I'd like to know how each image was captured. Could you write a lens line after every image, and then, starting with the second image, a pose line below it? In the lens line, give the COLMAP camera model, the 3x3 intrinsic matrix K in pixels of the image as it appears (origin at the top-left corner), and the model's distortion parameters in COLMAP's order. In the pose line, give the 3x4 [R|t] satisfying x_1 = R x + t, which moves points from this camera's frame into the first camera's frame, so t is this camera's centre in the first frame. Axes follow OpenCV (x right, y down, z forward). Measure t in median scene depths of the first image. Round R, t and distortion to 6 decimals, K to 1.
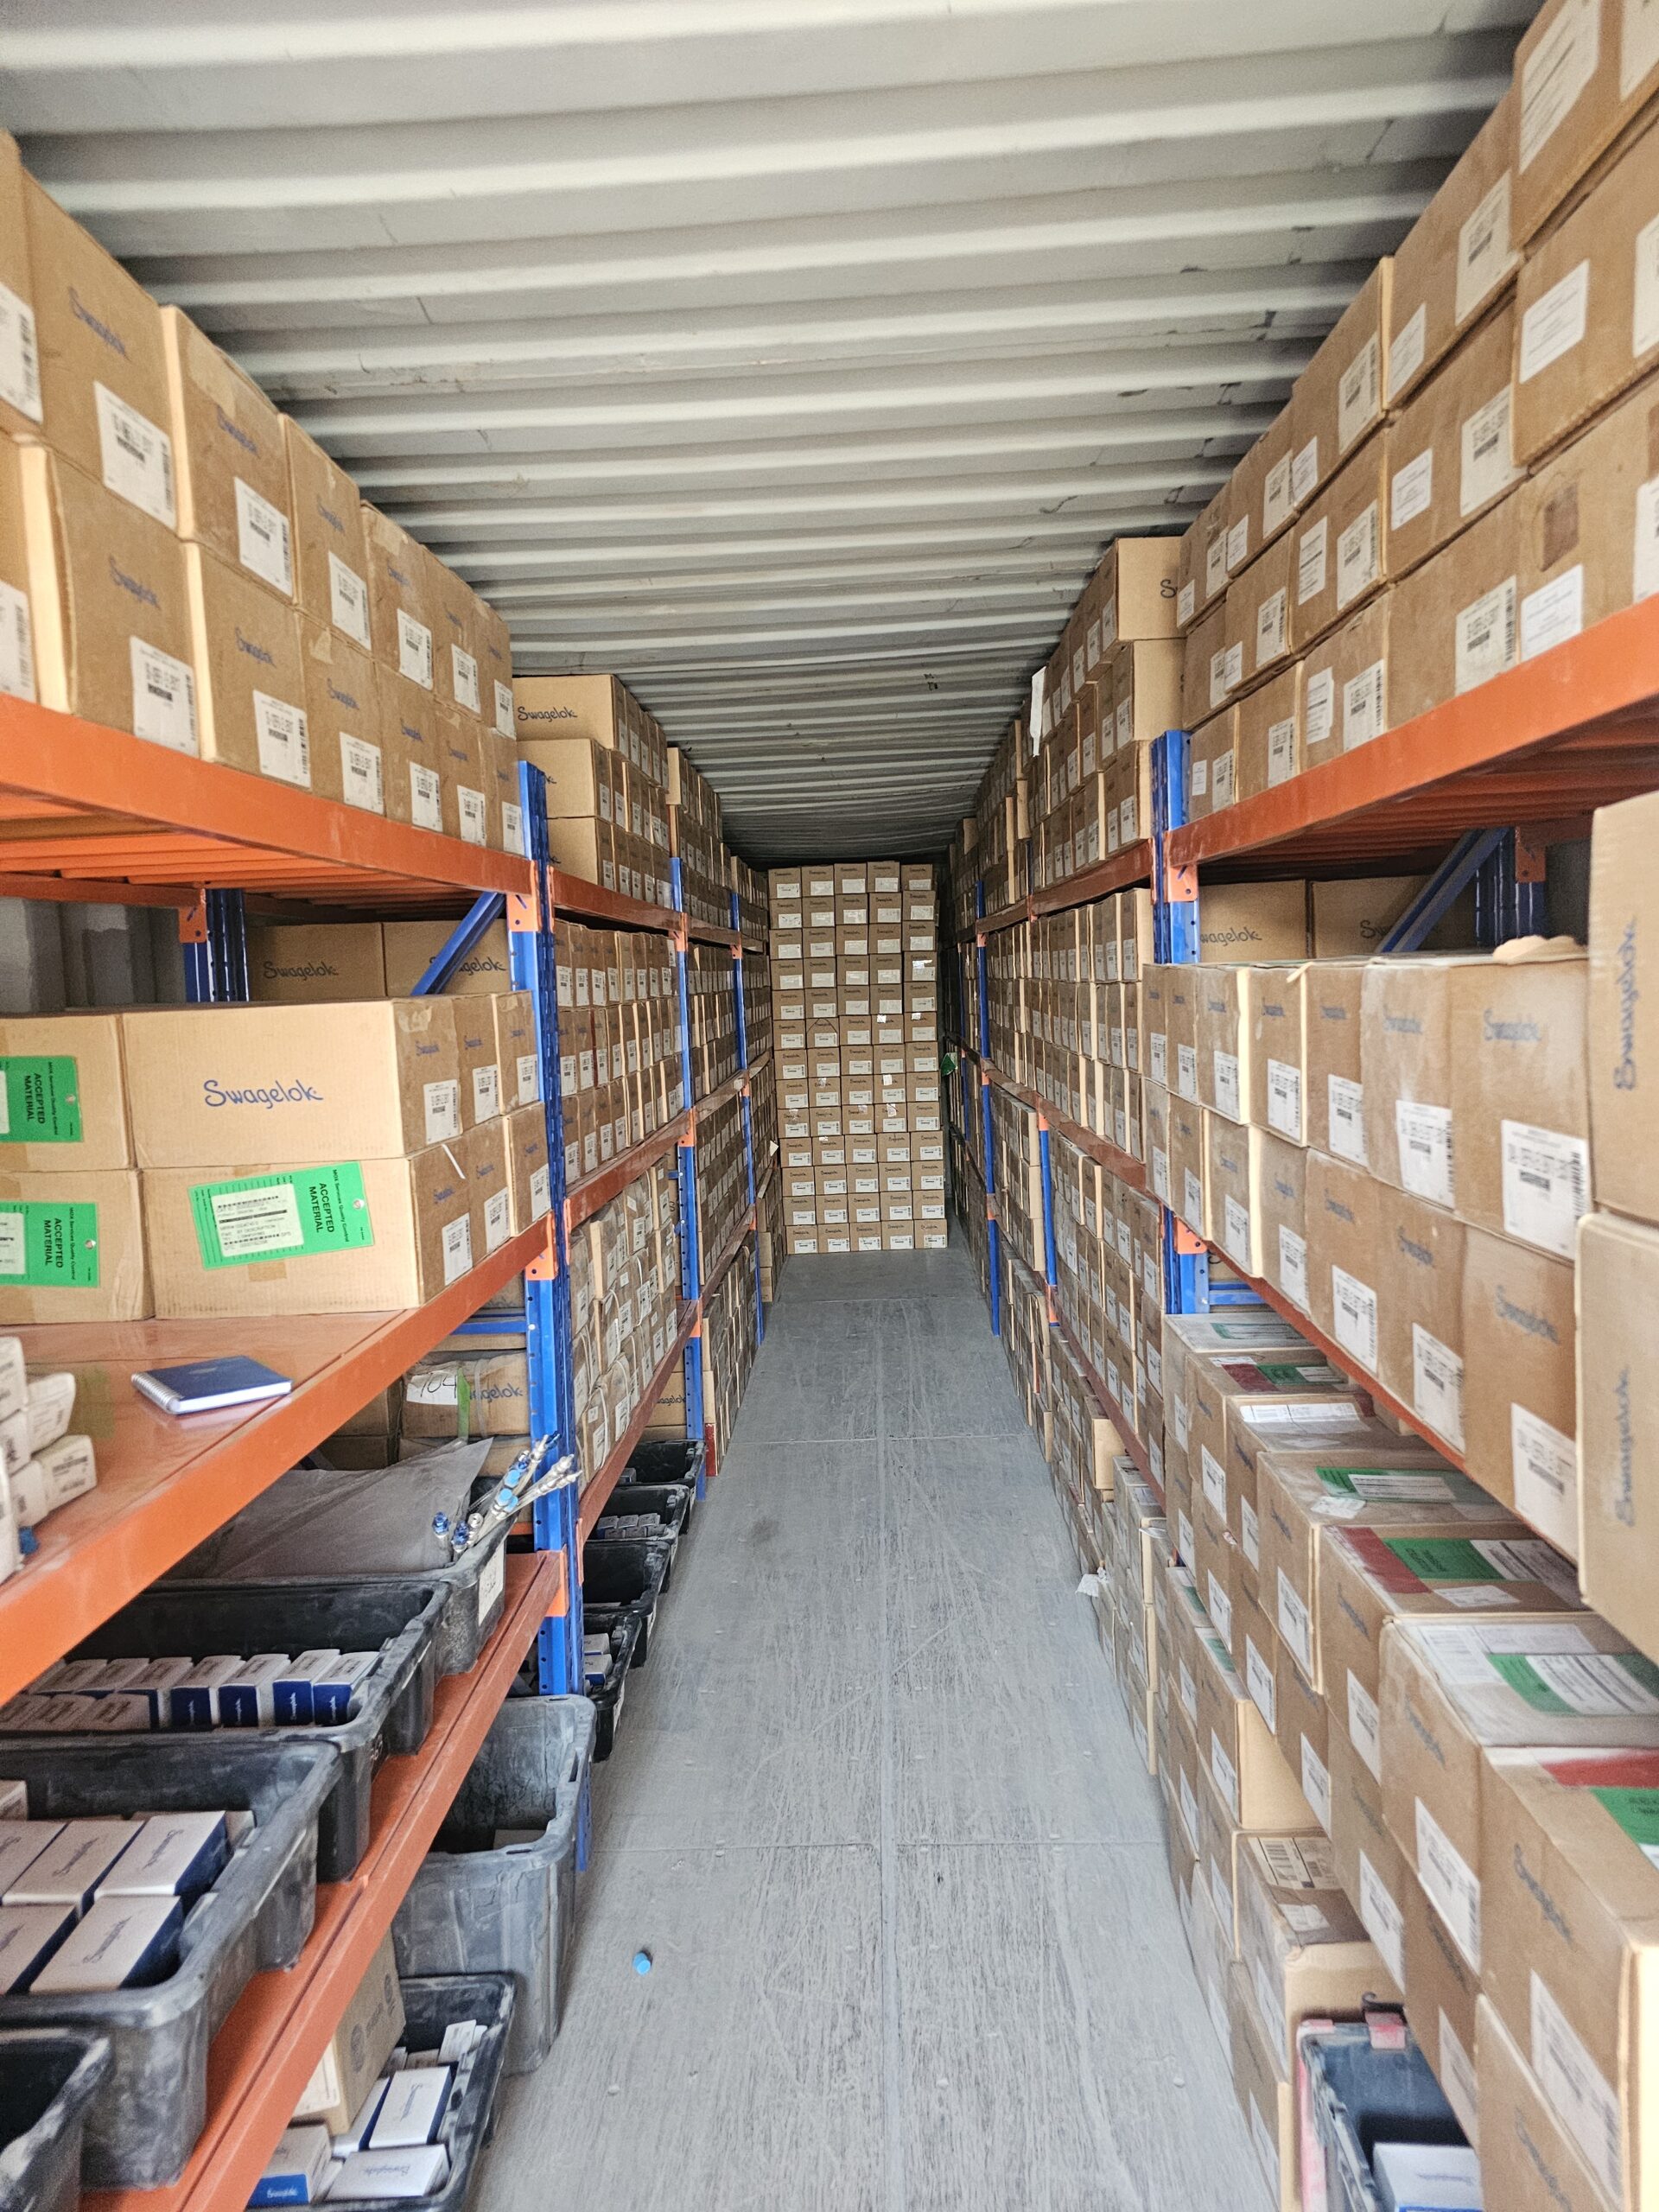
lens RADIAL K [[1457.1, 0, 829.5], [0, 1457.1, 1106.0], [0, 0, 1]] dist [0.003750, -0.000361]
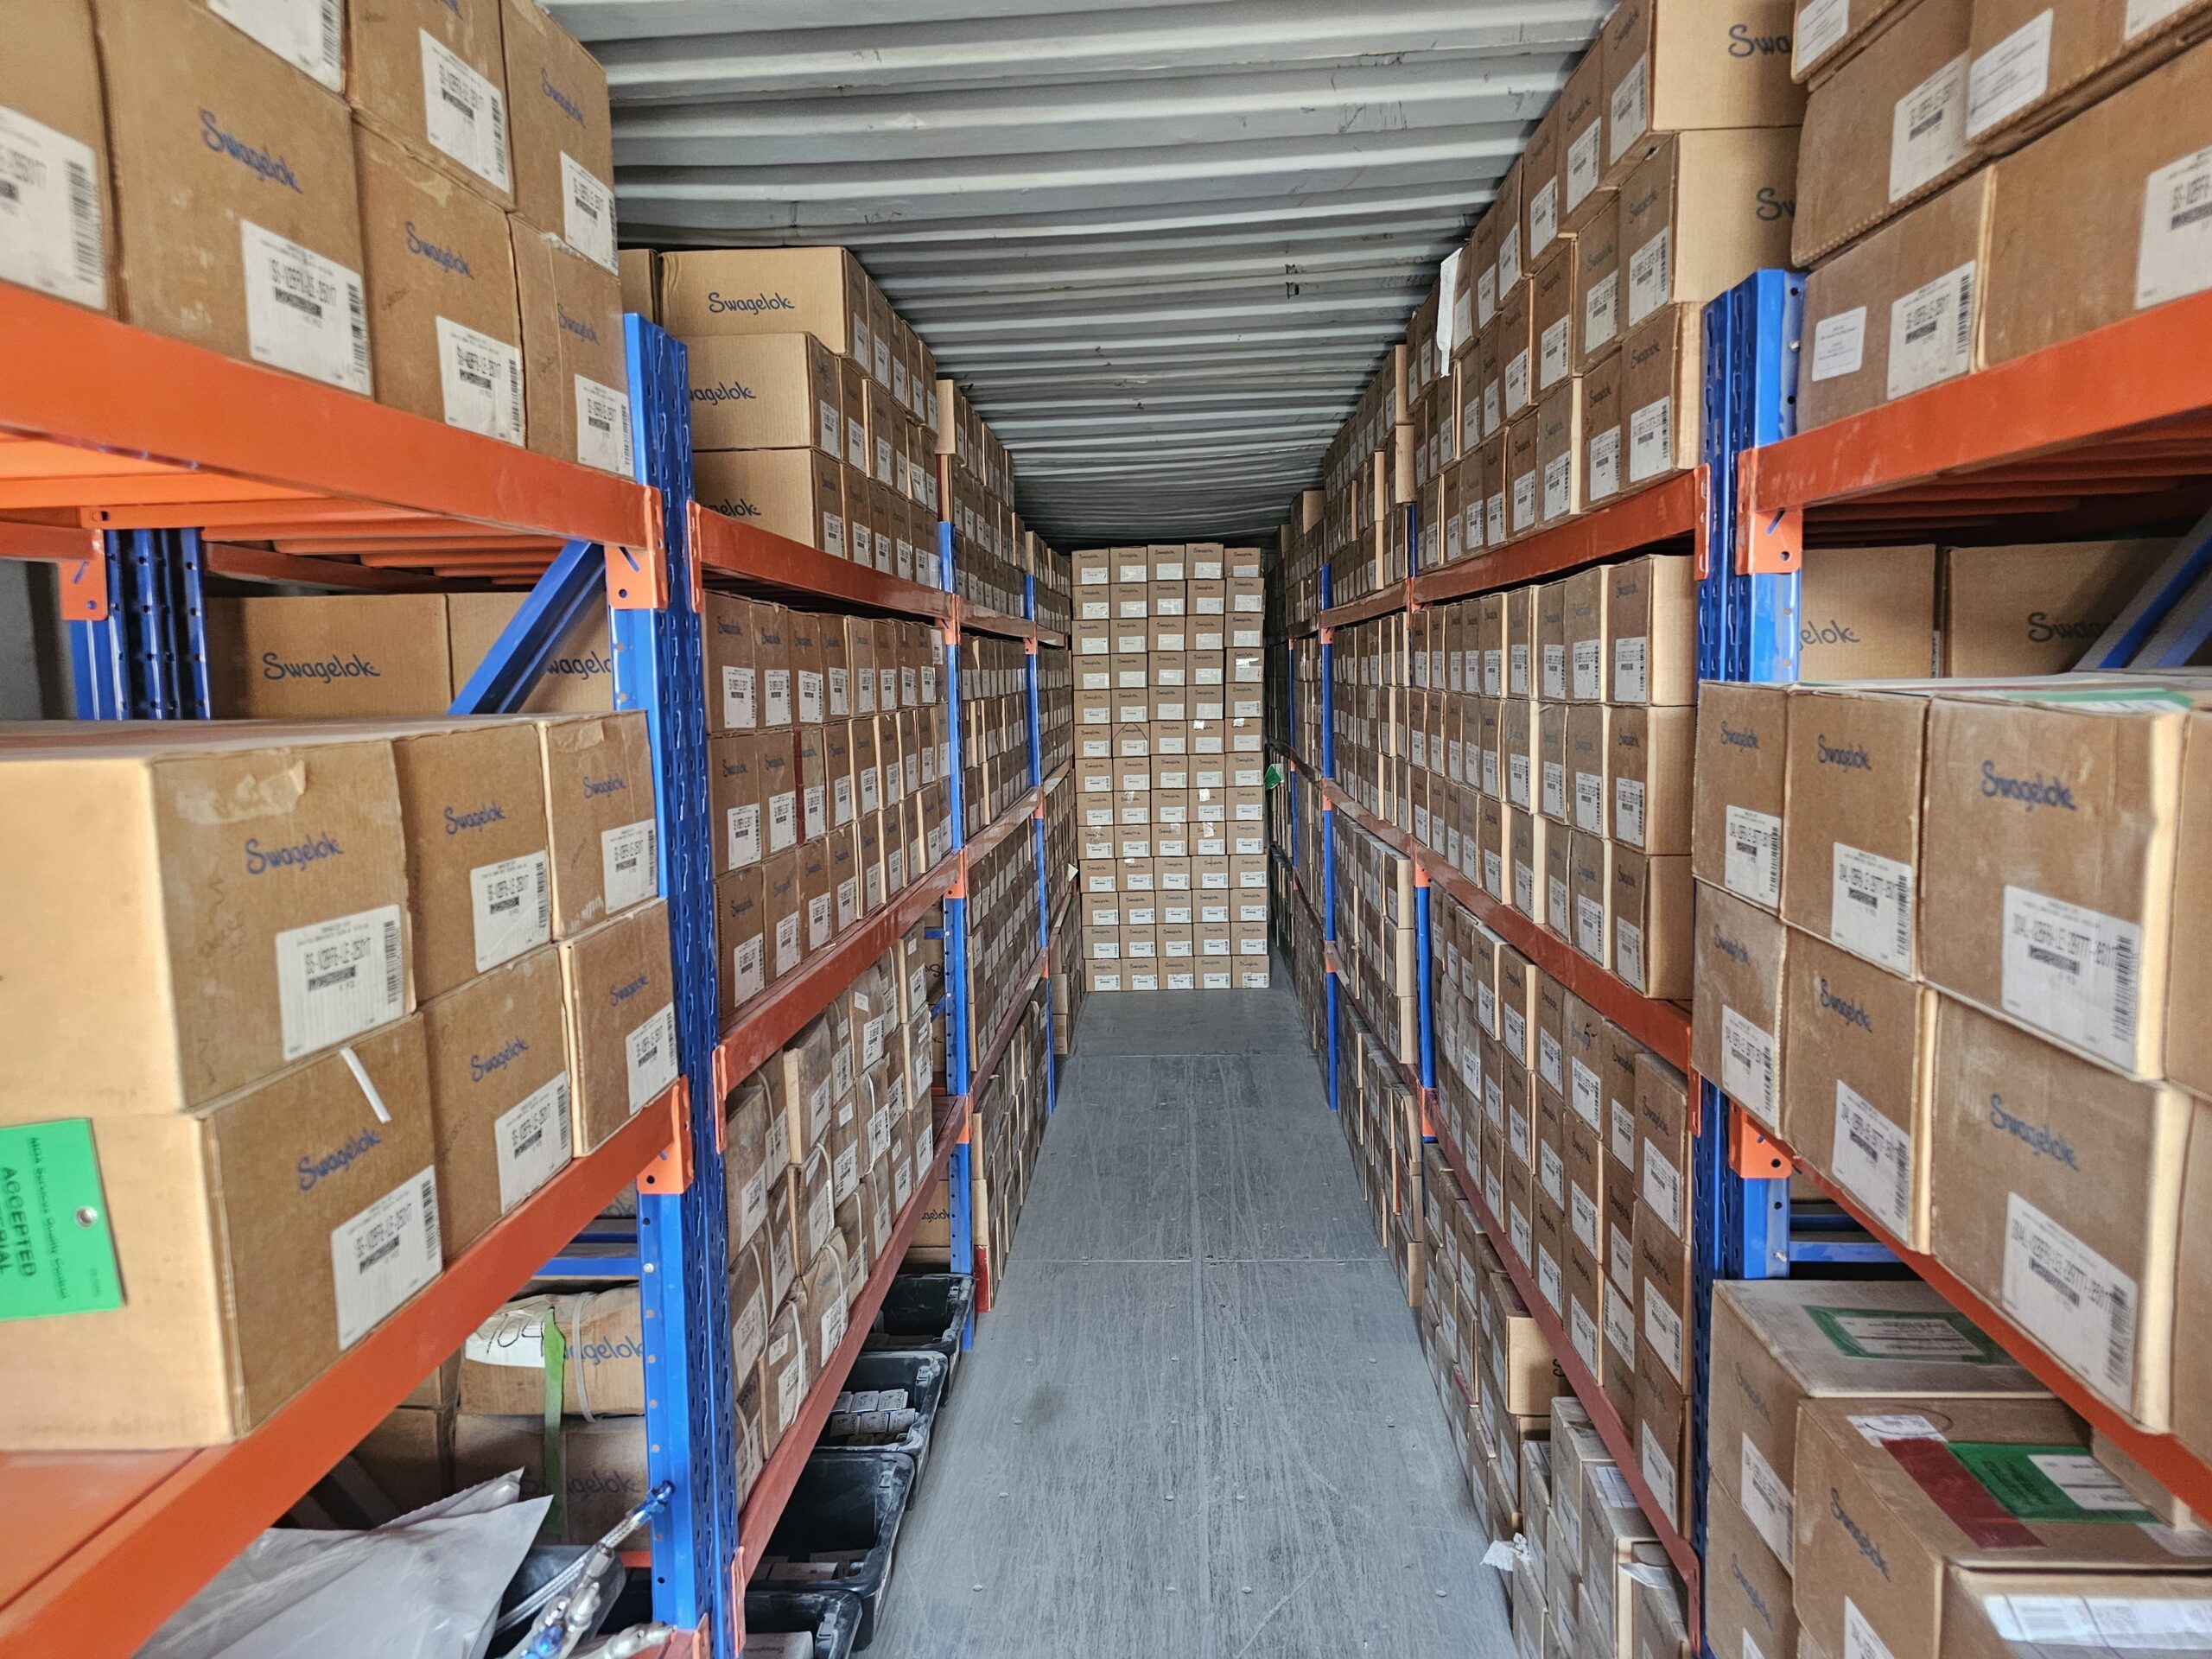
lens RADIAL K [[1457.1, 0, 1106.0], [0, 1457.1, 829.5], [0, 0, 1]] dist [0.003750, -0.000361]
pose [[0.999664, 0.017775, -0.018855, -0.004180], [-0.017386, 0.999637, 0.020589, -0.026513], [0.019214, -0.020254, 0.999610, 0.237608]]
